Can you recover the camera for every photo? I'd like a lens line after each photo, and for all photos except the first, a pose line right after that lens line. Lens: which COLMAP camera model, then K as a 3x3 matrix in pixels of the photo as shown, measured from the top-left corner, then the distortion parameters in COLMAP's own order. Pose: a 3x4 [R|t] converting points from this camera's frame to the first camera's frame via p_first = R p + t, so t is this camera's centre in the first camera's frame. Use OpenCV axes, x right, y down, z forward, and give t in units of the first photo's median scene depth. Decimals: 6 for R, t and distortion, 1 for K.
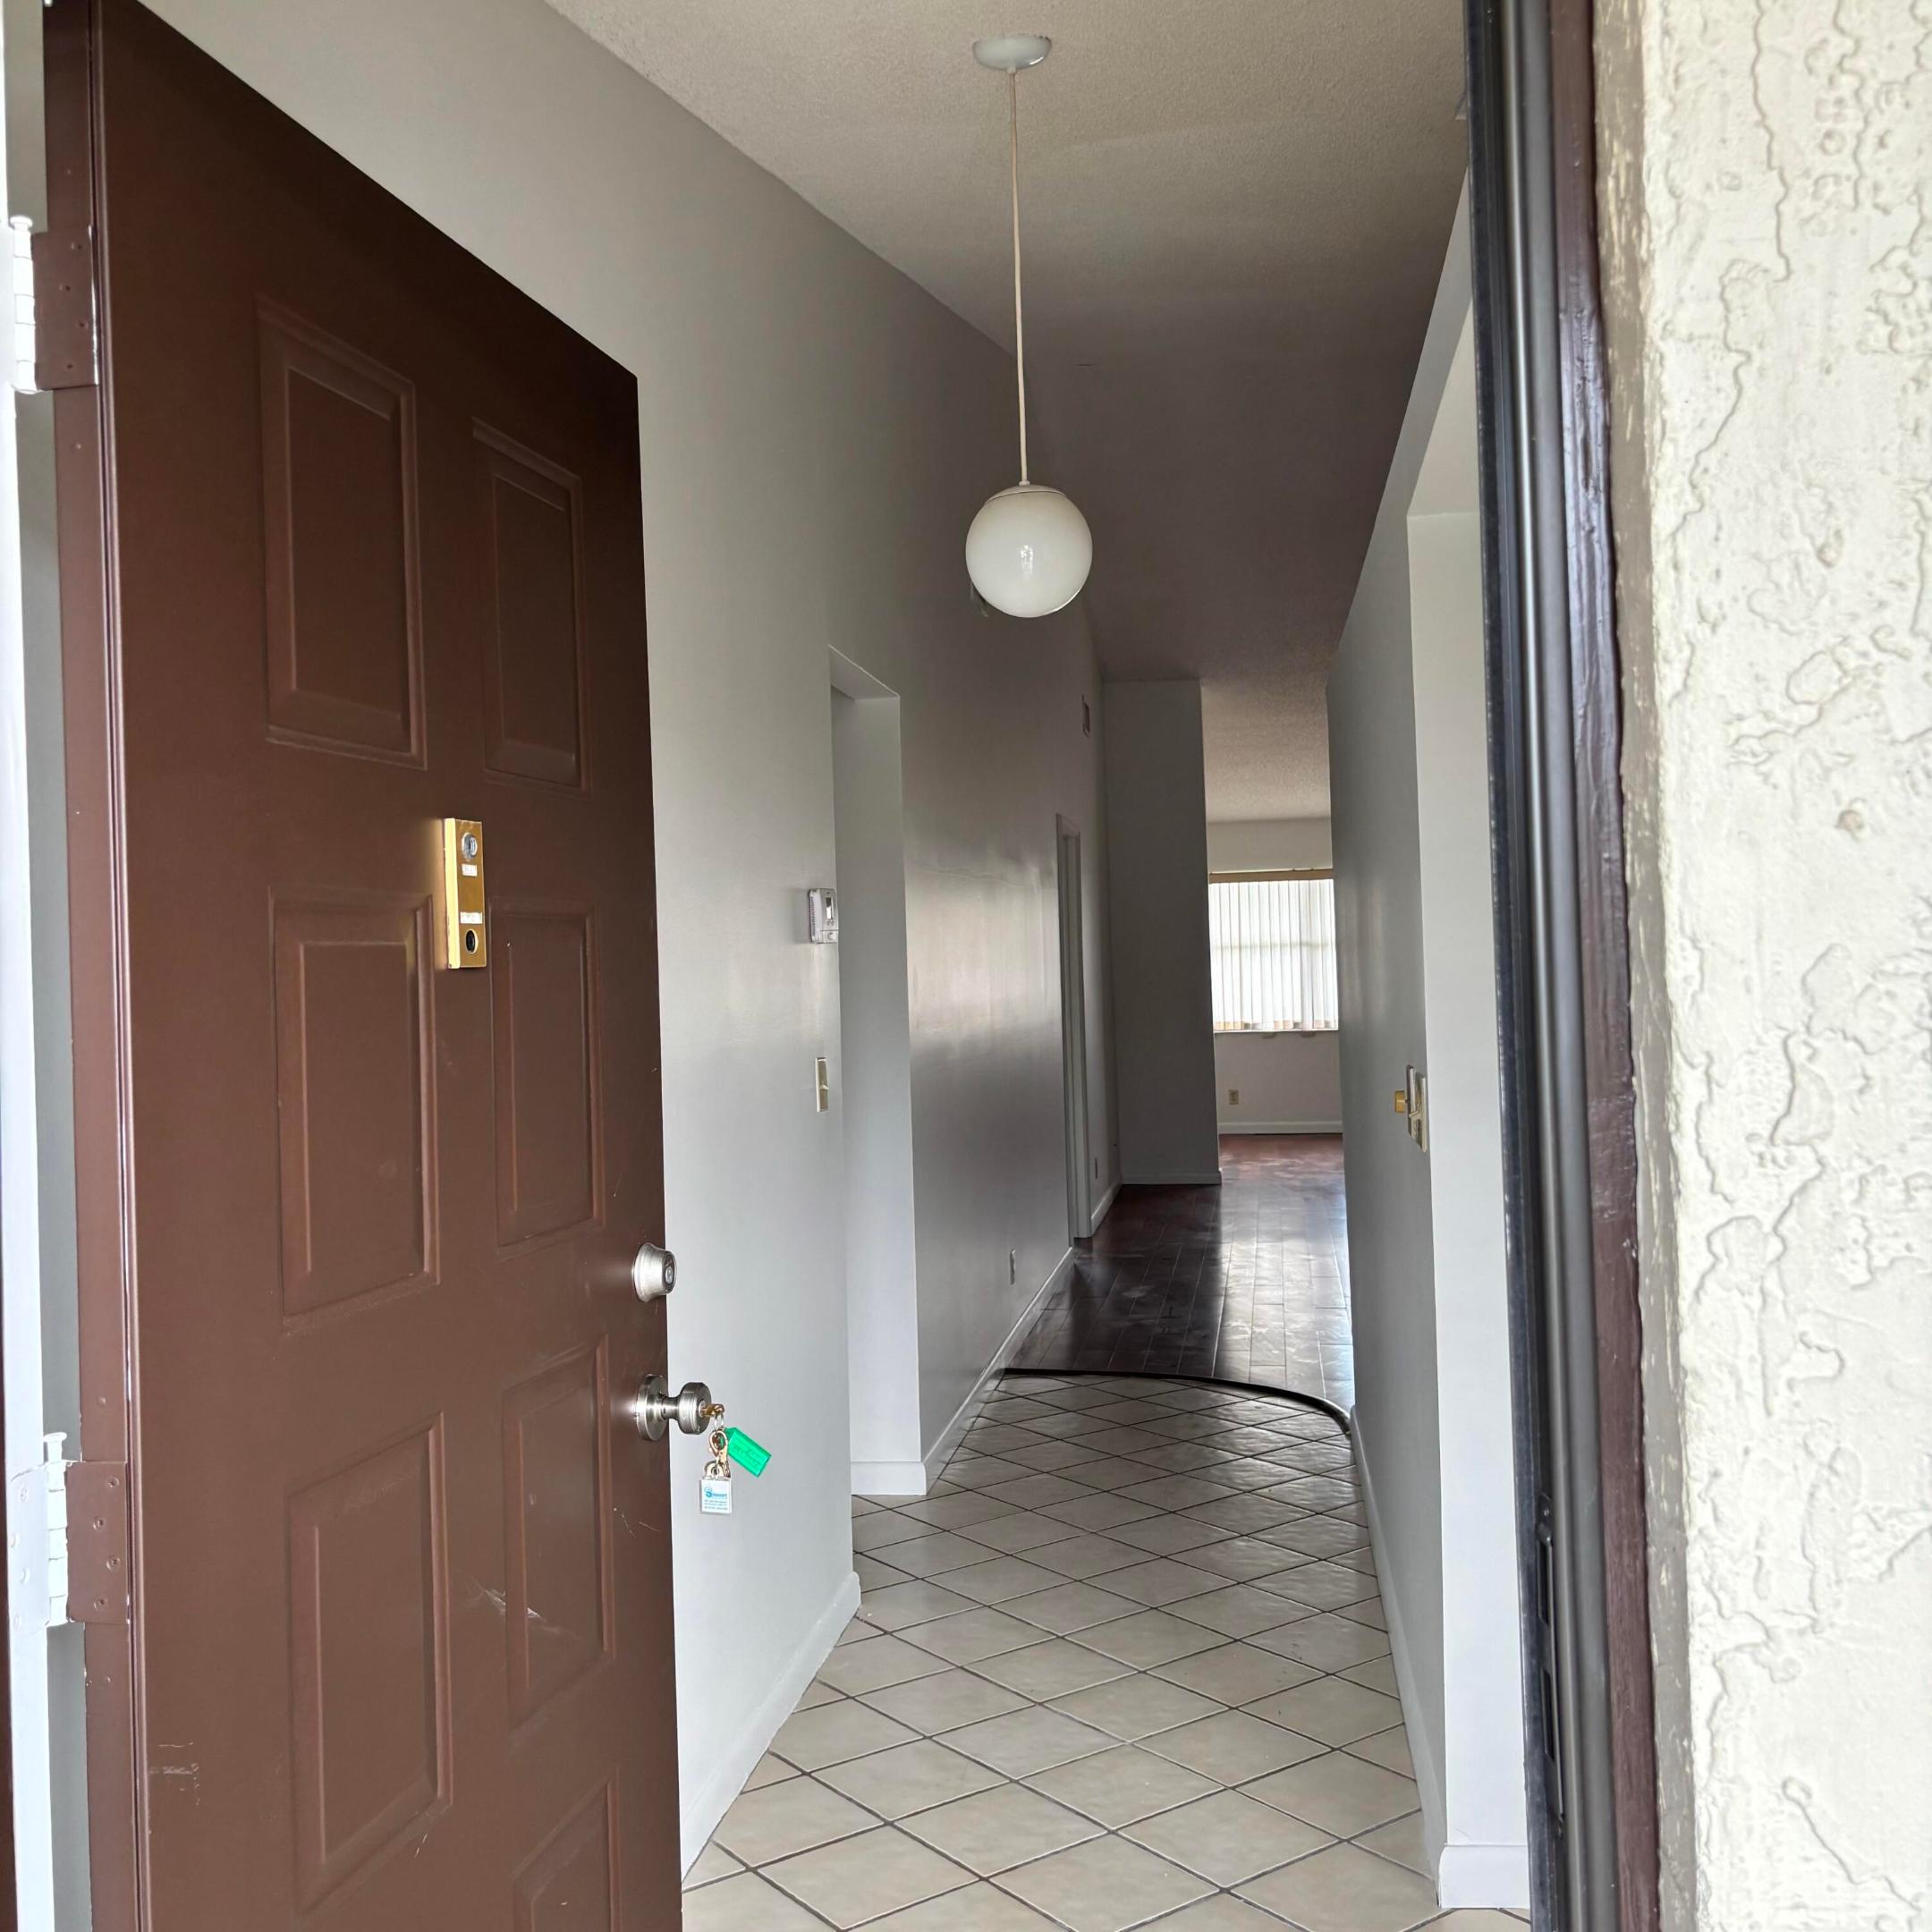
lens RADIAL K [[1975.3, 0, 949.4], [0, 1975.3, 952.3], [0, 0, 1]] dist [0.019503, 0.000000]
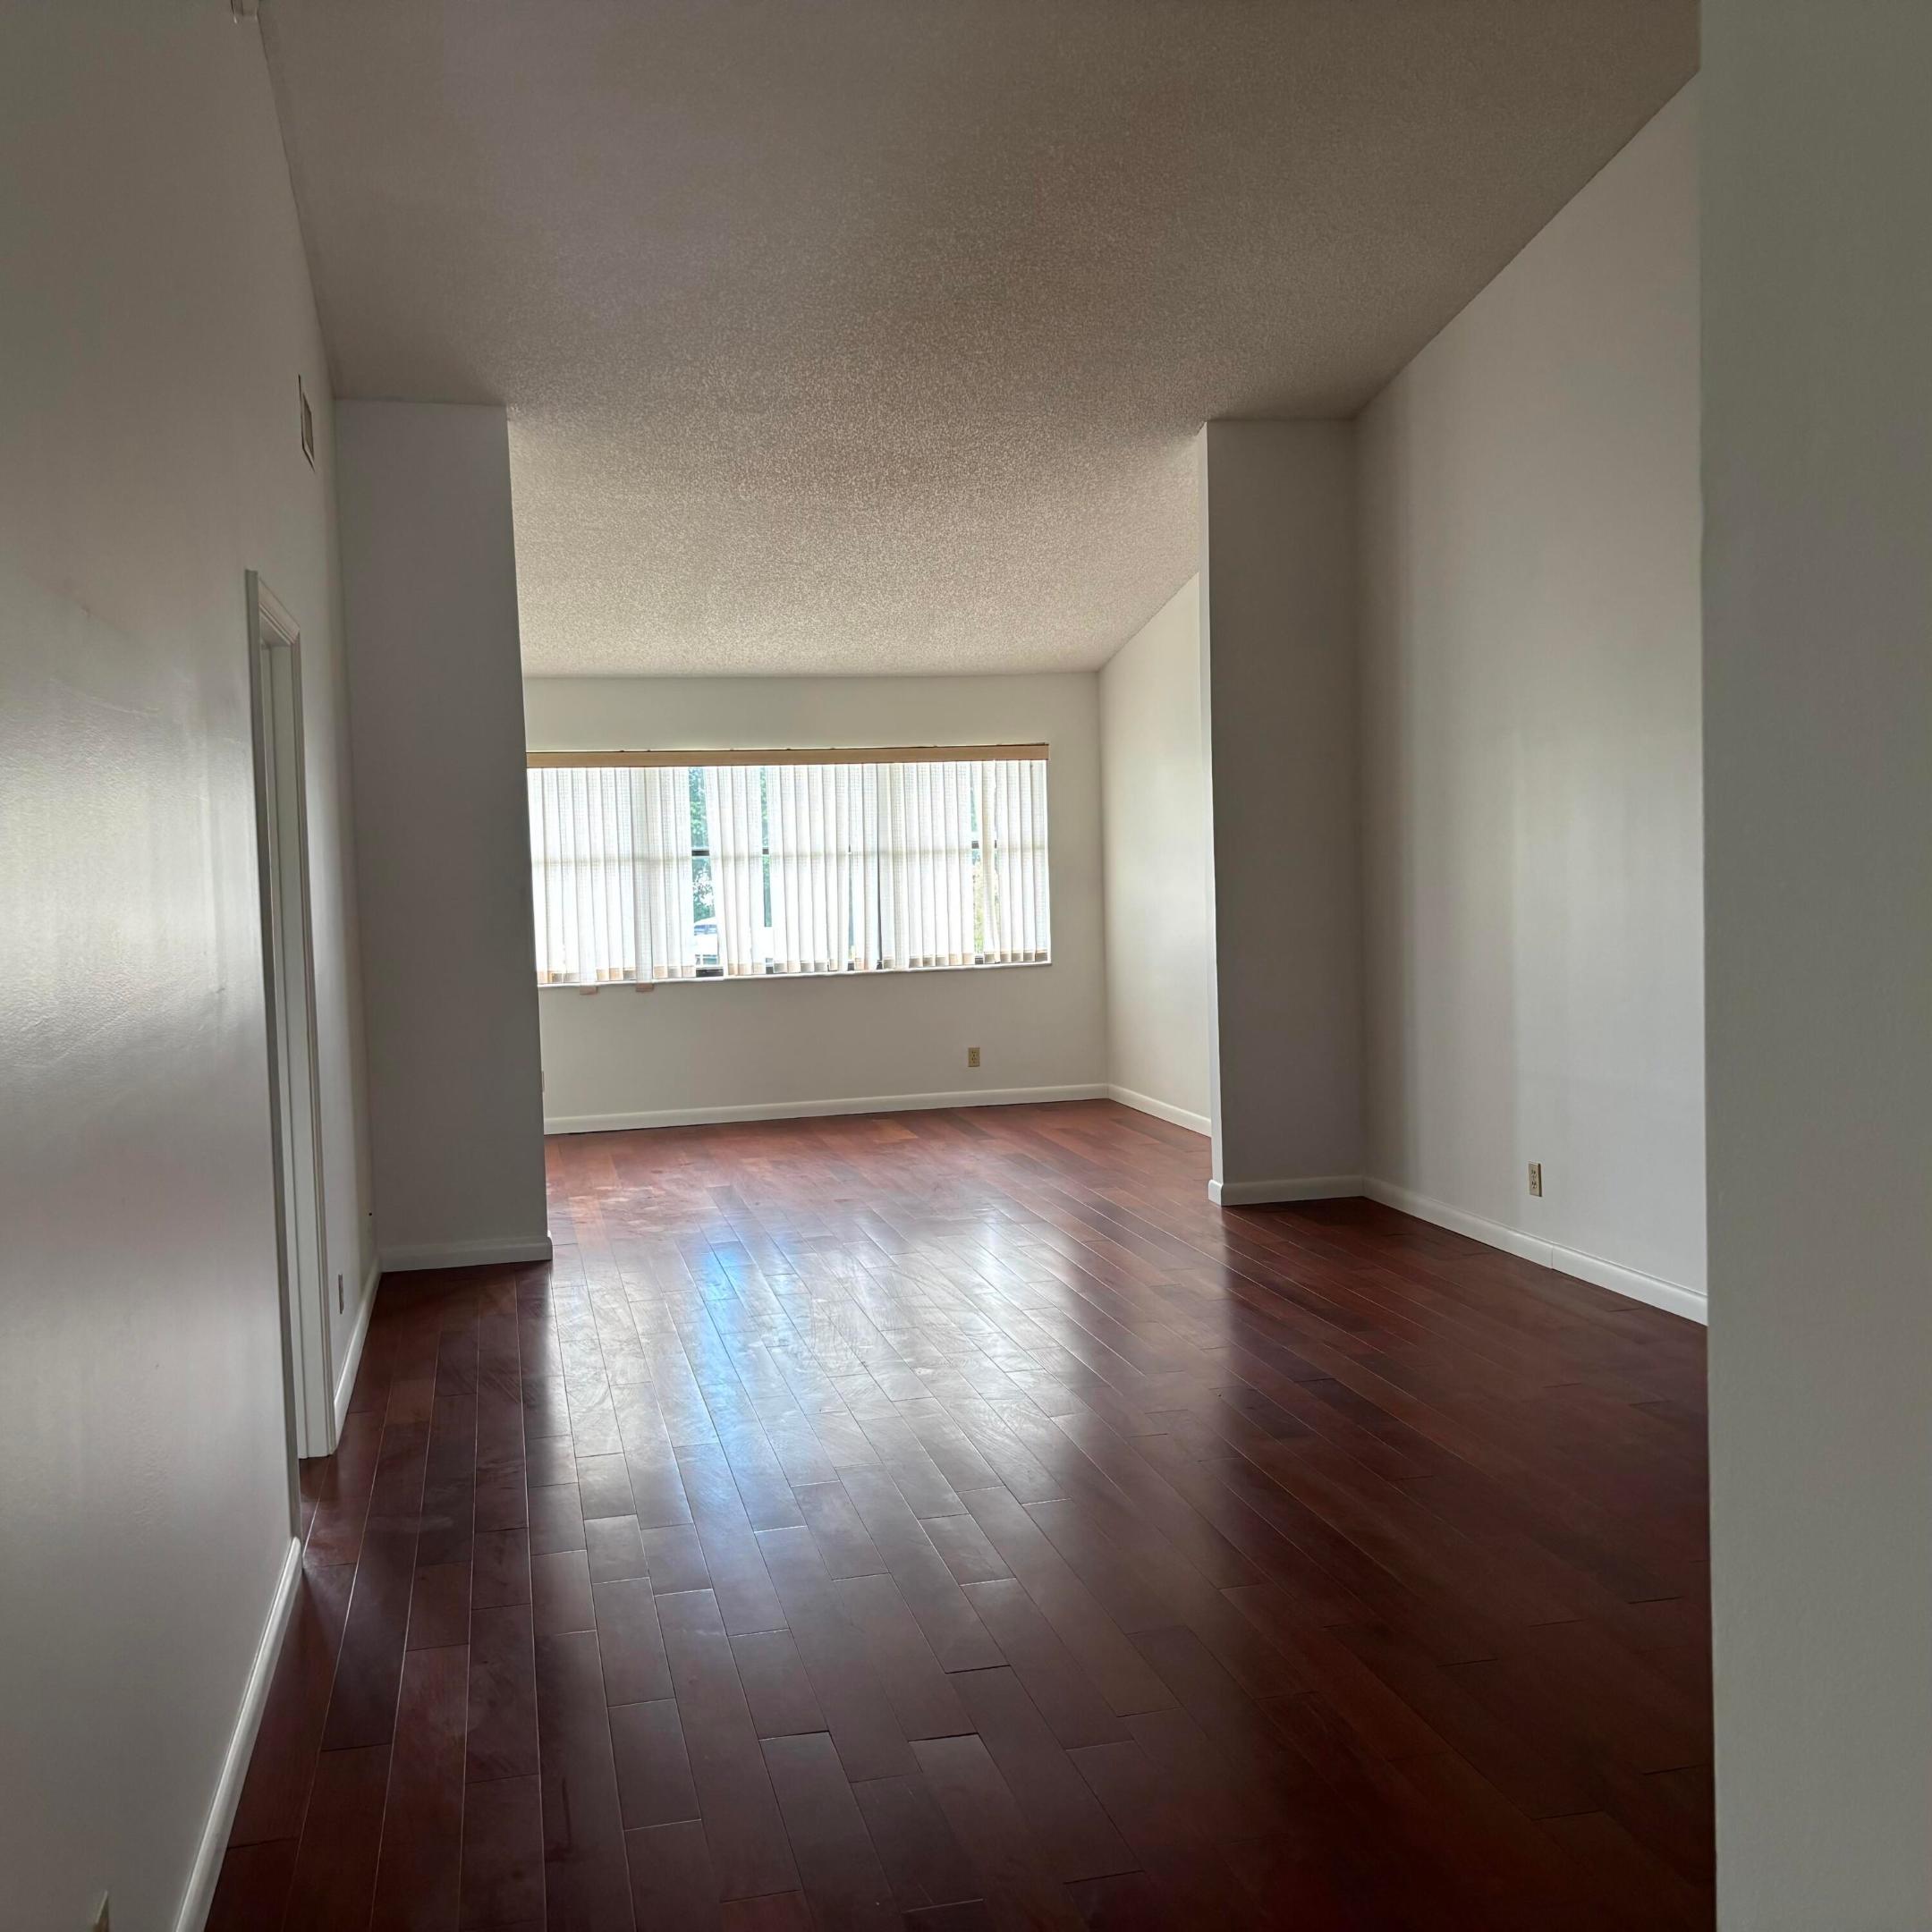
lens RADIAL K [[1975.3, 0, 967.8], [0, 1975.3, 978.3], [0, 0, 1]] dist [0.019503, 0.000000]
pose [[0.923692, -0.019818, 0.382623, 0.020074], [-0.002872, 0.998275, 0.058638, -0.003507], [-0.383125, -0.055262, 0.922042, 0.323865]]
